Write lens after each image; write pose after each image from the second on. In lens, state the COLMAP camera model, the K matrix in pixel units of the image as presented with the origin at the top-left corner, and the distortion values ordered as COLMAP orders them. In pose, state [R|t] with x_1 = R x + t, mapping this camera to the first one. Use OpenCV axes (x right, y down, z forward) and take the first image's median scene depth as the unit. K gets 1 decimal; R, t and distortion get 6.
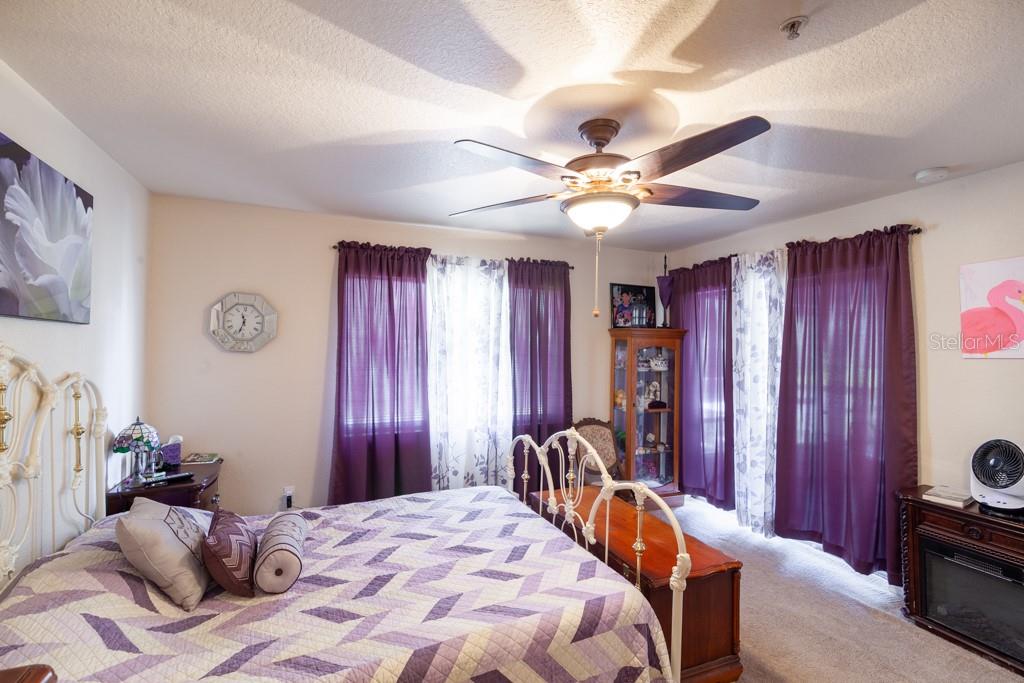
lens RADIAL K [[466.2, 0, 512.9], [0, 466.2, 340.9], [0, 0, 1]] dist [-0.001067, -0.000055]
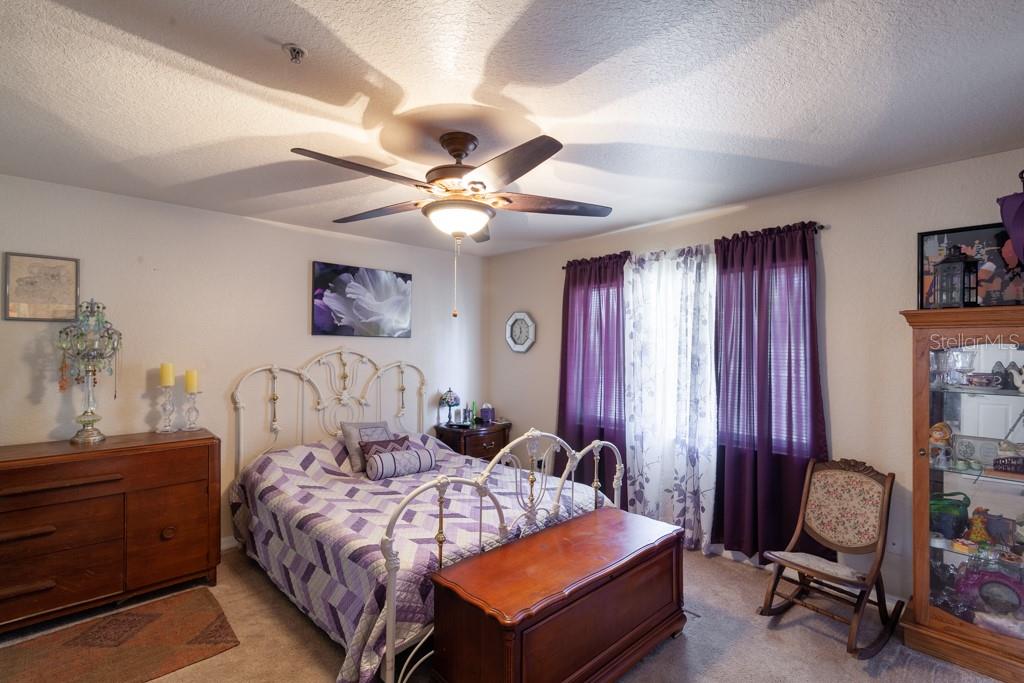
lens RADIAL K [[466.2, 0, 512.9], [0, 466.2, 340.9], [0, 0, 1]] dist [-0.001067, -0.000055]
pose [[0.353388, -0.023476, -0.935182, 1.216677], [0.011001, 0.999720, -0.020939, 0.028182], [0.935412, -0.002888, 0.353547, 0.733350]]
